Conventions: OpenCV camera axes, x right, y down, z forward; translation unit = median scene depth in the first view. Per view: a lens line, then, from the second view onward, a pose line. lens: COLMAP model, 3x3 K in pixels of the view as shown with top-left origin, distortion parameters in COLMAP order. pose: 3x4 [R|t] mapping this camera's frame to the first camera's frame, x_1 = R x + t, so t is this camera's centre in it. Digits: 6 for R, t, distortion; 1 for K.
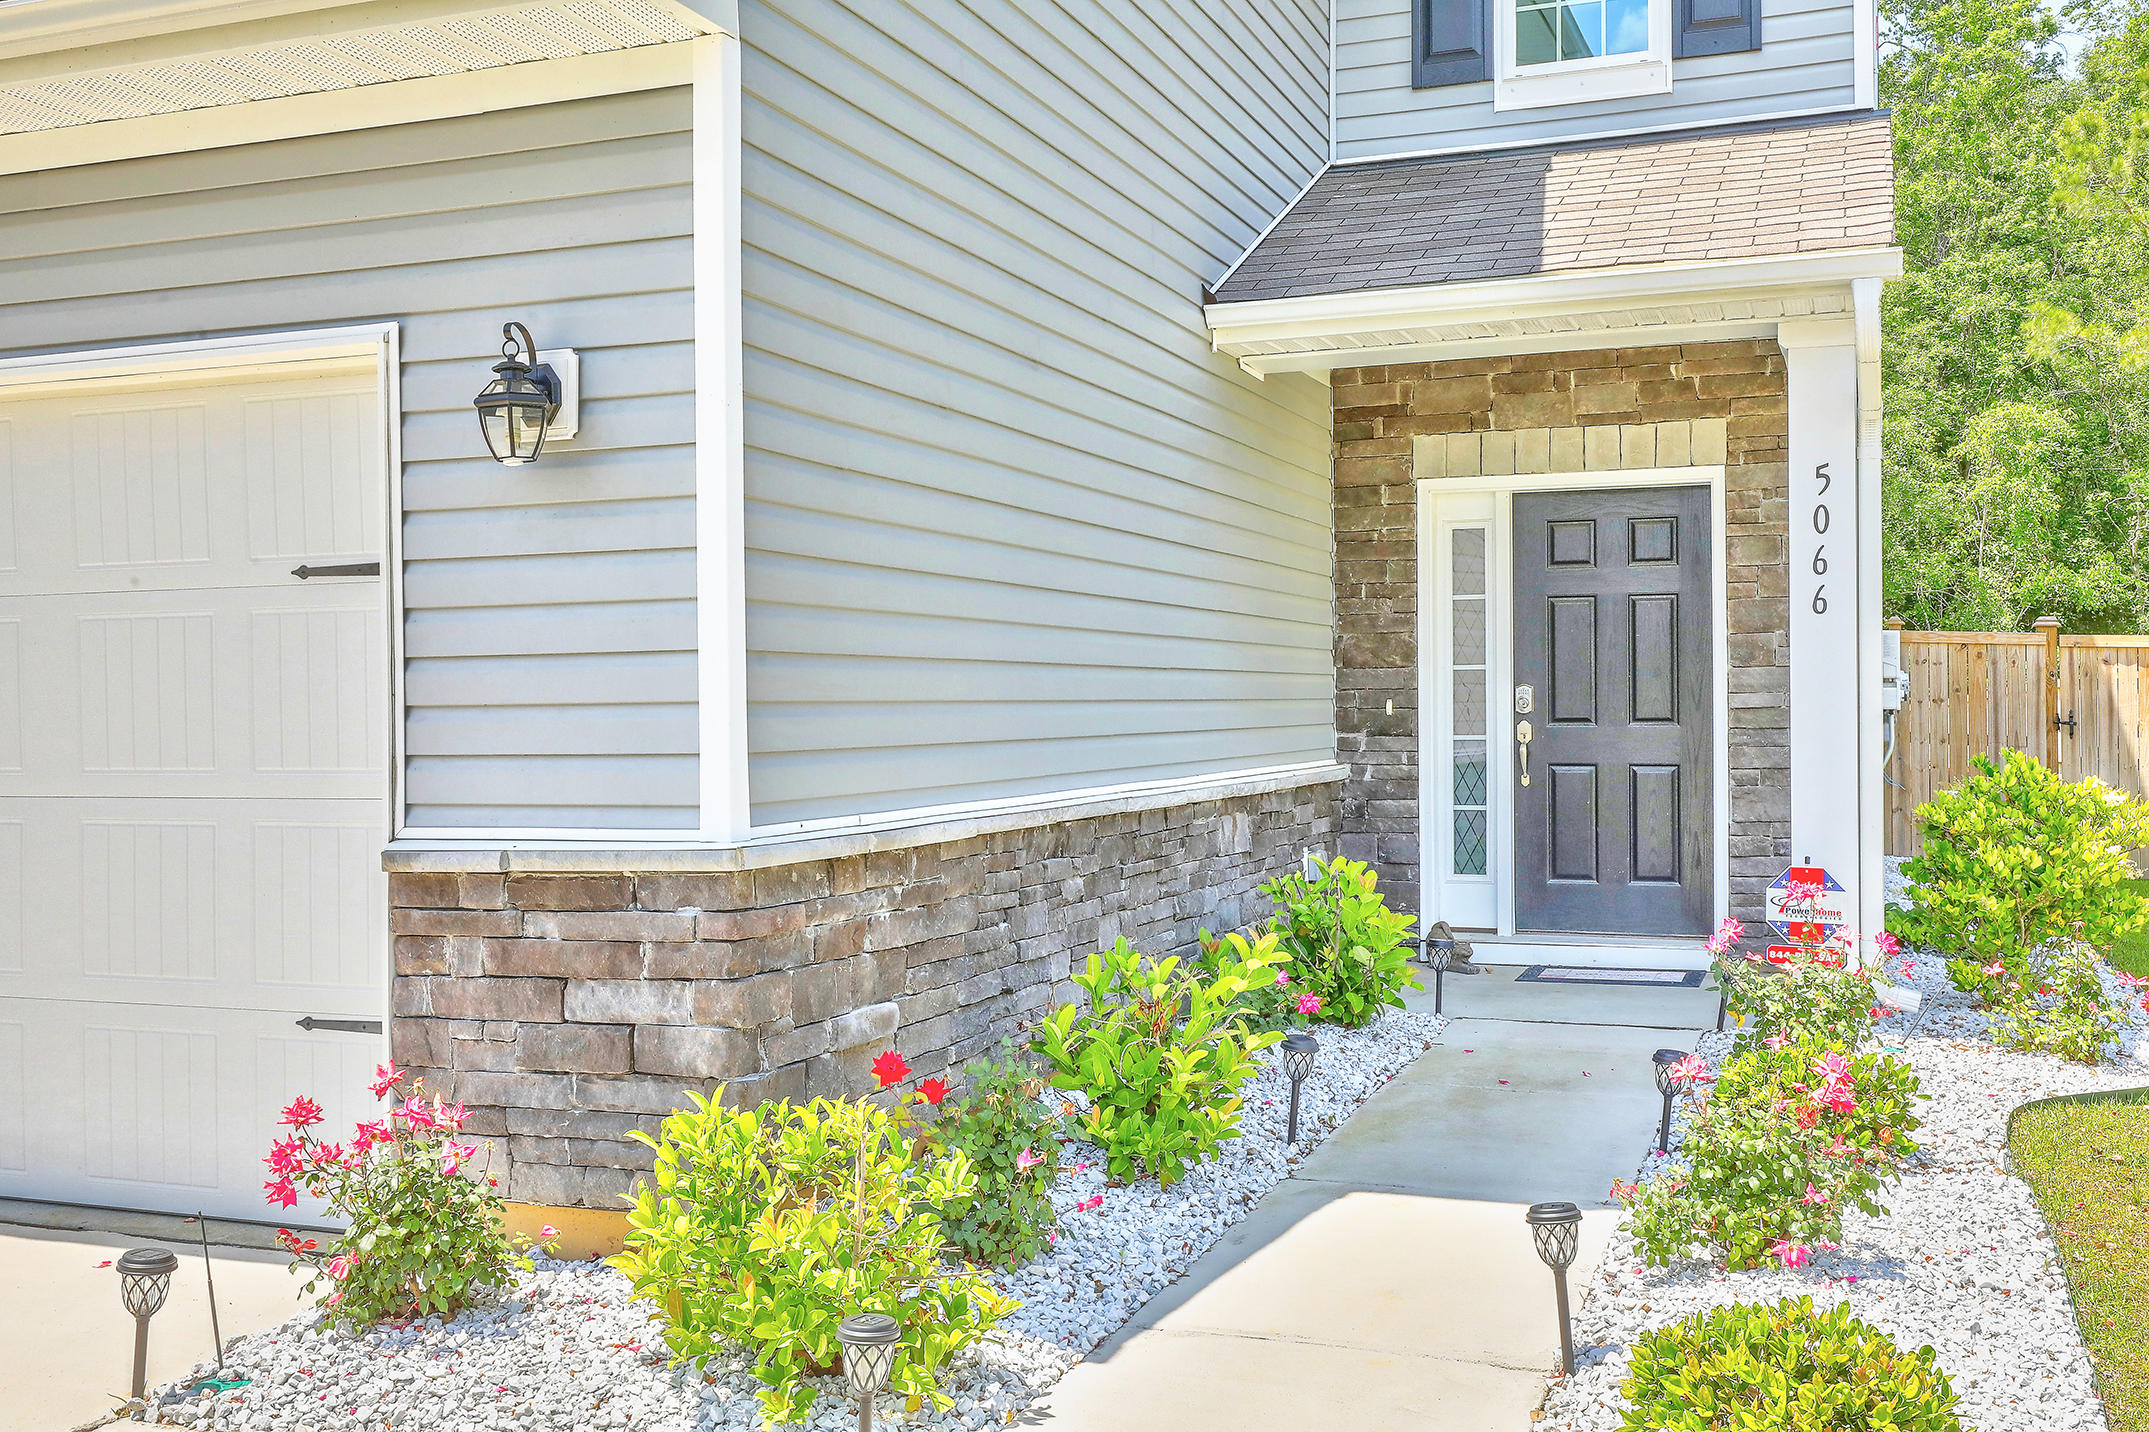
lens RADIAL K [[2112.7, 0, 1077.5], [0, 2112.7, 725.7], [0, 0, 1]] dist [0.001099, 0.000000]
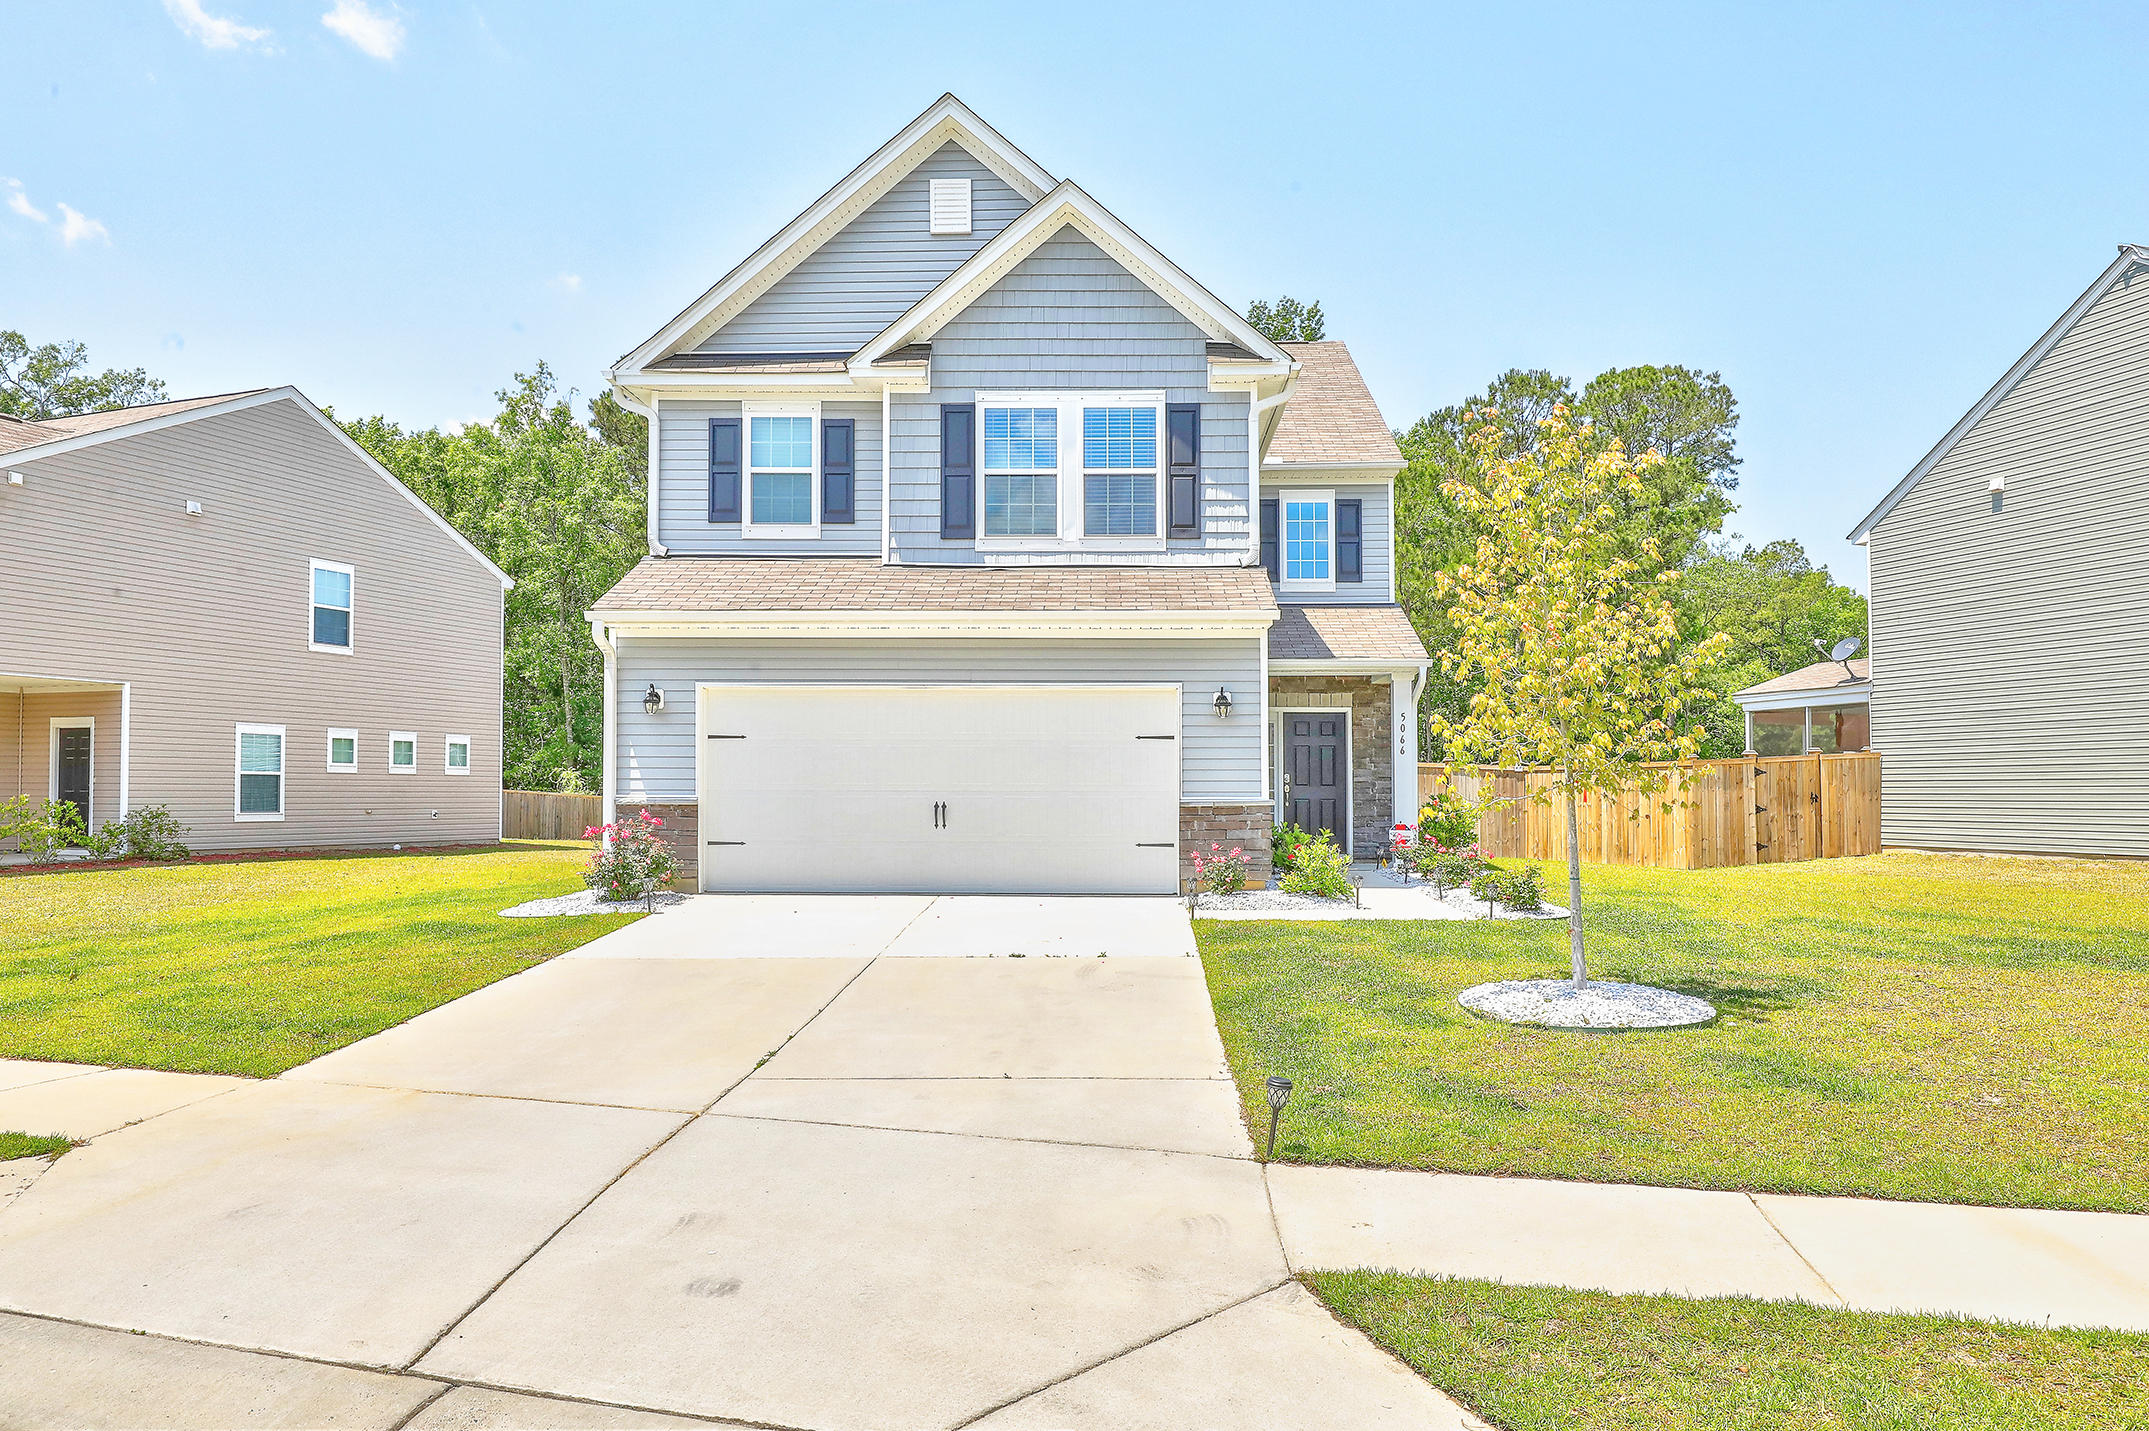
lens RADIAL K [[1369.2, 0, 1111.6], [0, 1369.2, 764.6], [0, 0, 1]] dist [0.003235, 0.000467]
pose [[0.943693, 0.021584, 0.330118, -0.720554], [-0.010616, 0.999331, -0.034991, 0.042143], [-0.330652, 0.029516, 0.943291, -0.847781]]
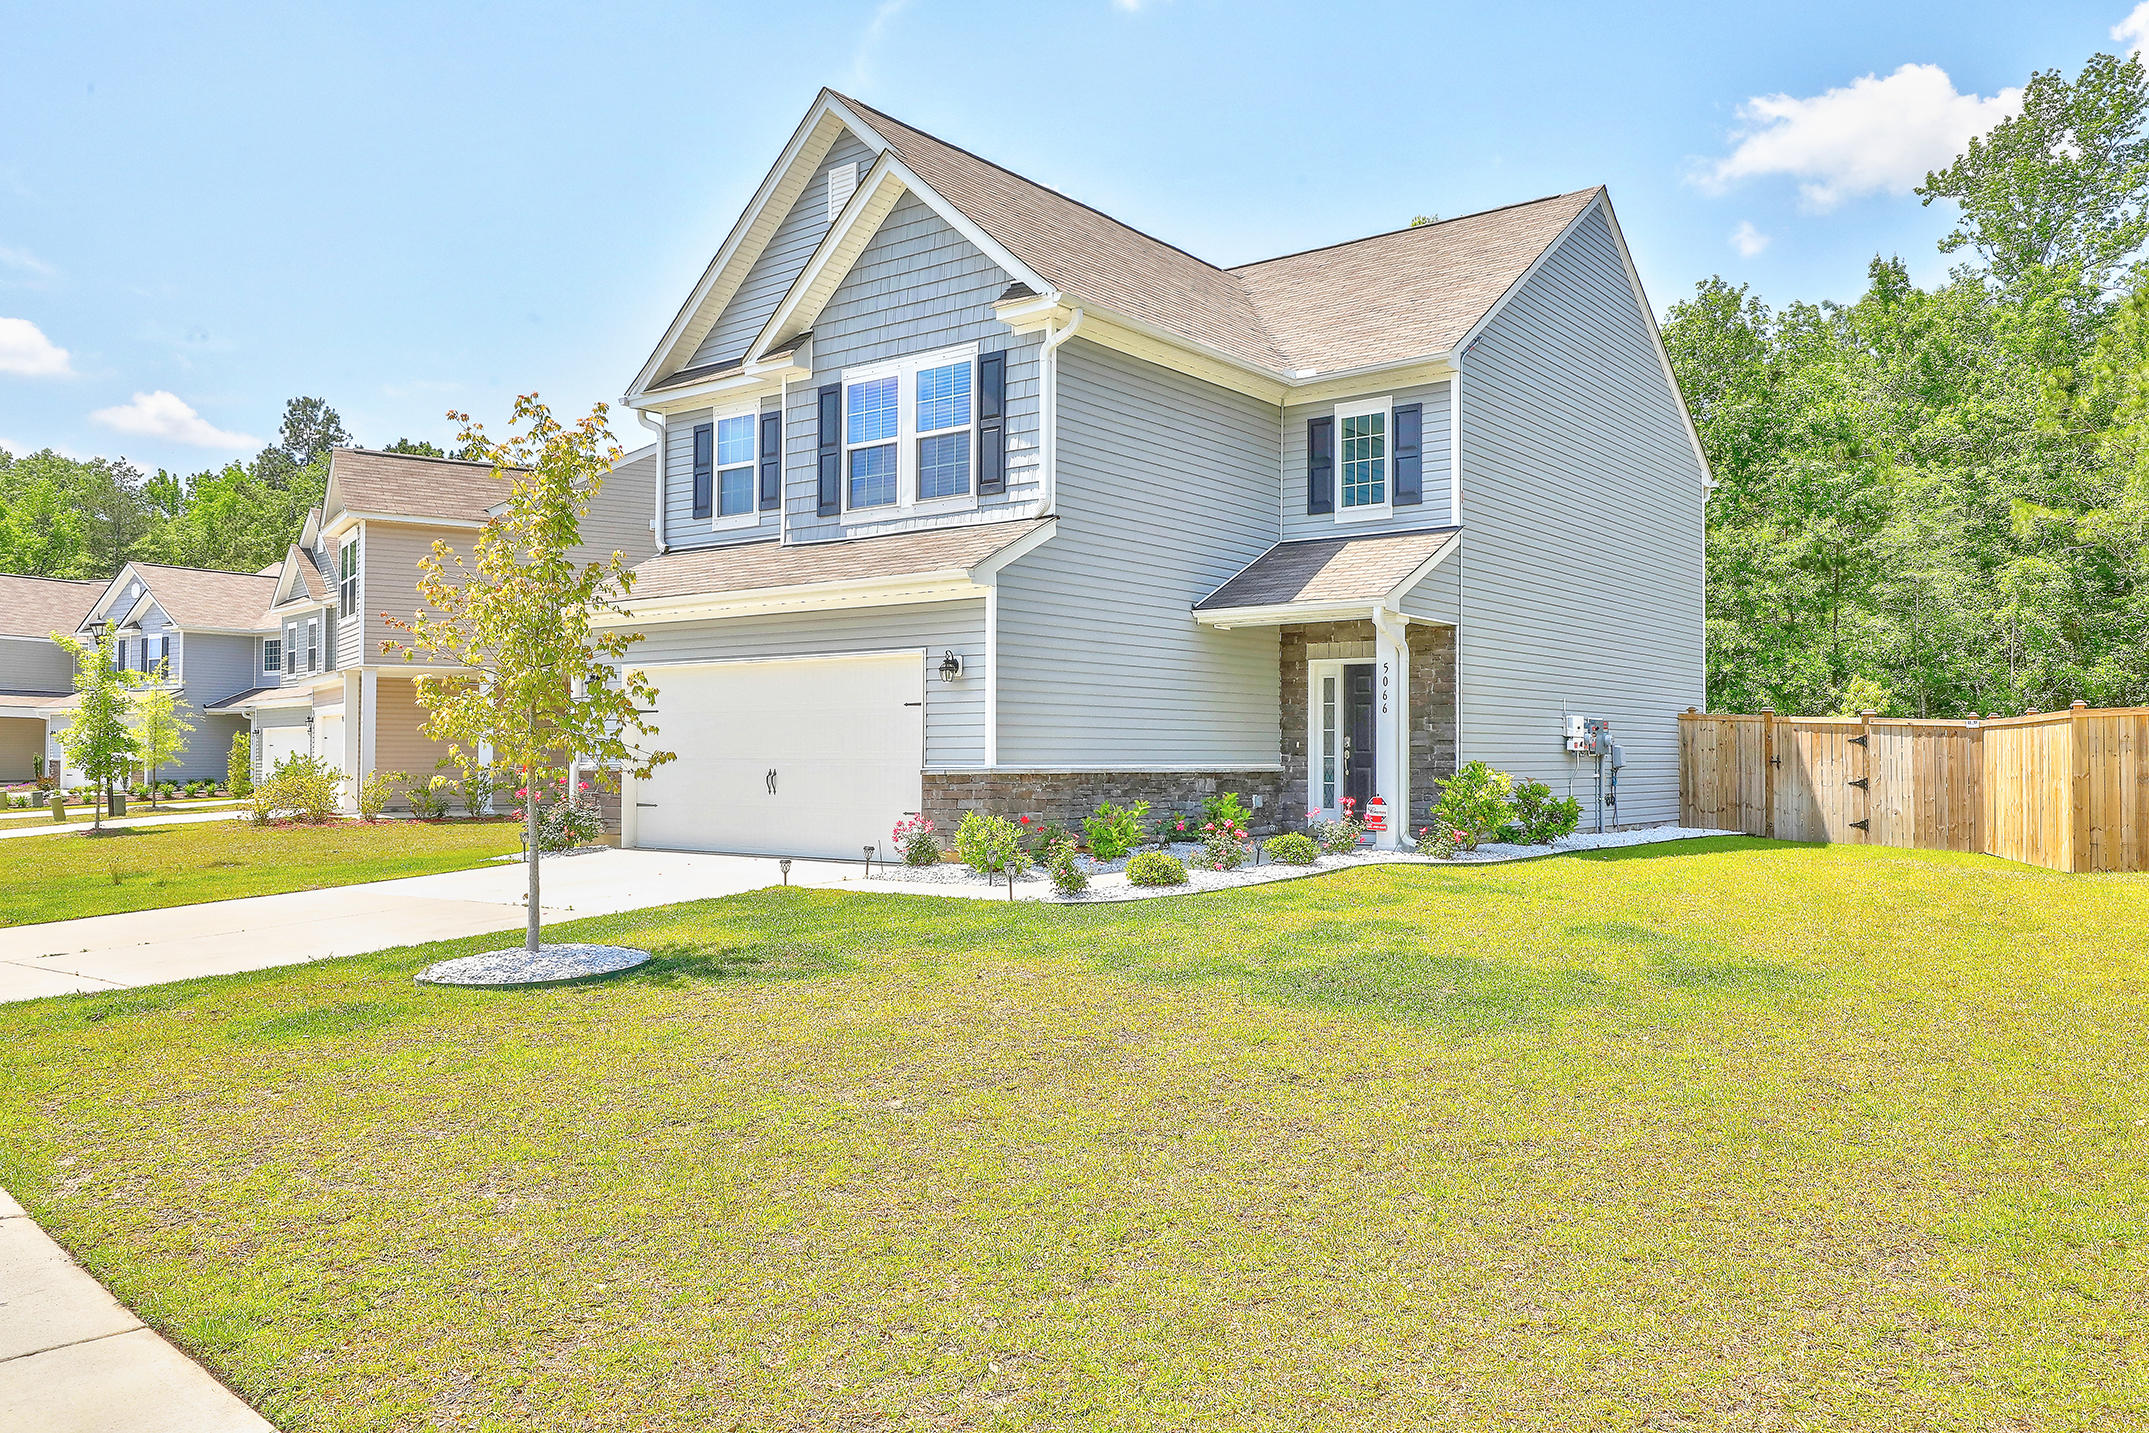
lens RADIAL K [[1581.5, 0, 1063.4], [0, 1581.5, 712.9], [0, 0, 1]] dist [-0.002162, 0.001266]
pose [[0.958075, 0.004211, -0.286486, 0.447714], [-0.014865, 0.999276, -0.035024, 0.026049], [0.286131, 0.037814, 0.957444, -1.028028]]
